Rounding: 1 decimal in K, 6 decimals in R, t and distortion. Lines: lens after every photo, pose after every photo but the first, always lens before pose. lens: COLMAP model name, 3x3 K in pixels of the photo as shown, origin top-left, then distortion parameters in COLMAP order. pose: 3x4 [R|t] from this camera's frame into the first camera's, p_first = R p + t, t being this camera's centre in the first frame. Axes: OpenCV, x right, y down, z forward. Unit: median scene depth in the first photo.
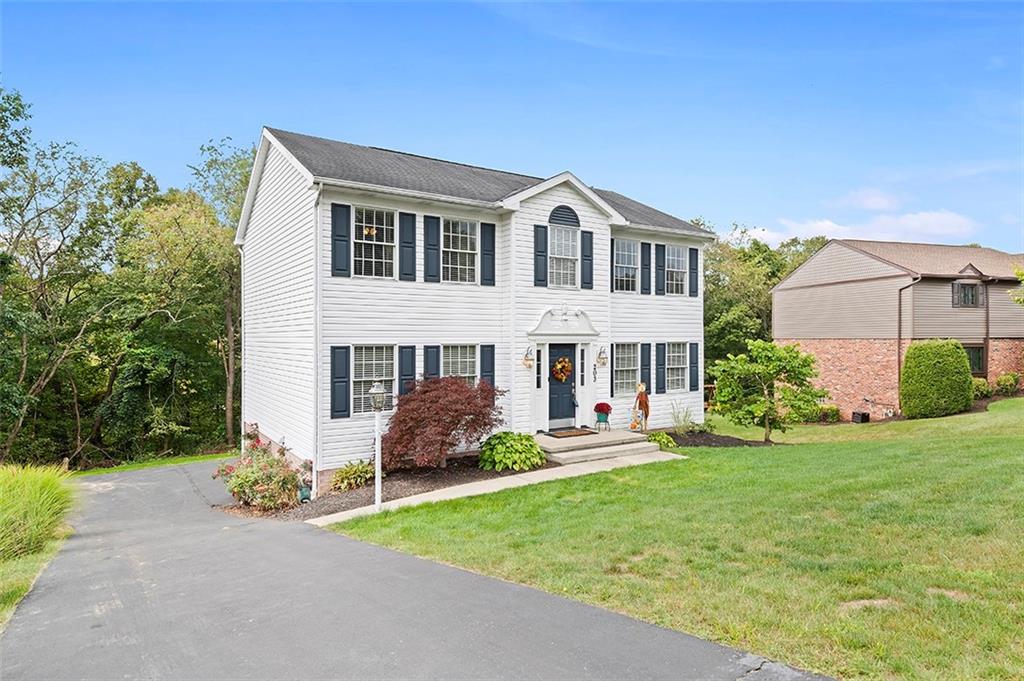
lens RADIAL K [[602.6, 0, 513.6], [0, 602.6, 341.5], [0, 0, 1]] dist [-0.003142, -0.000041]
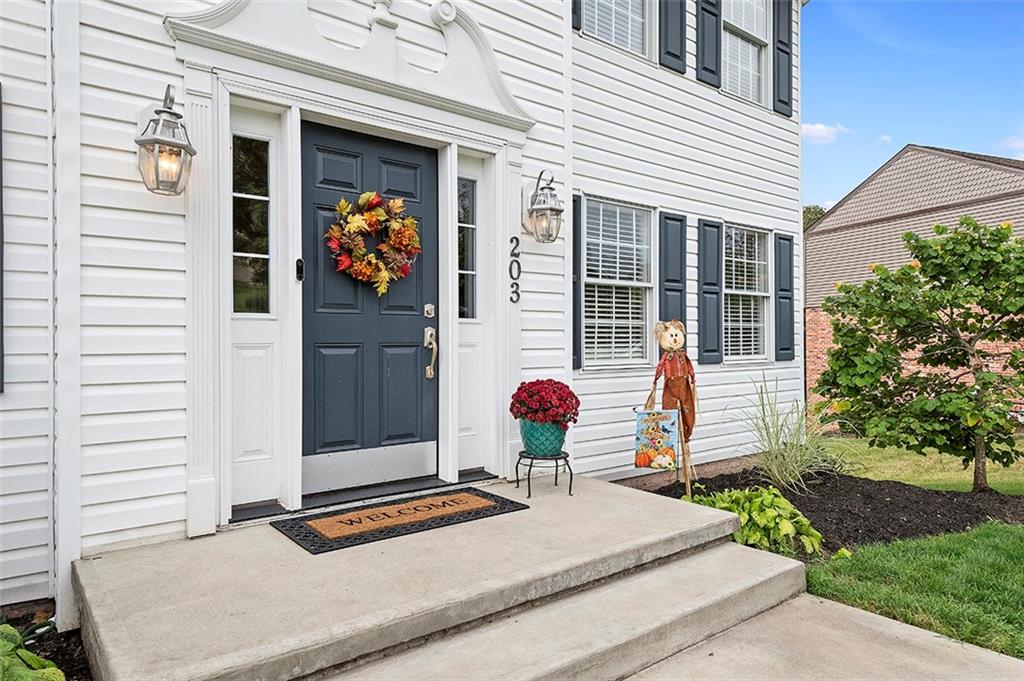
lens RADIAL K [[636.8, 0, 510.5], [0, 636.8, 341.0], [0, 0, 1]] dist [-0.000148, -0.000251]
pose [[0.996985, -0.003008, 0.077534, 0.112294], [0.003859, 0.999934, -0.010823, 0.087215], [-0.077497, 0.011089, 0.996931, 0.727500]]
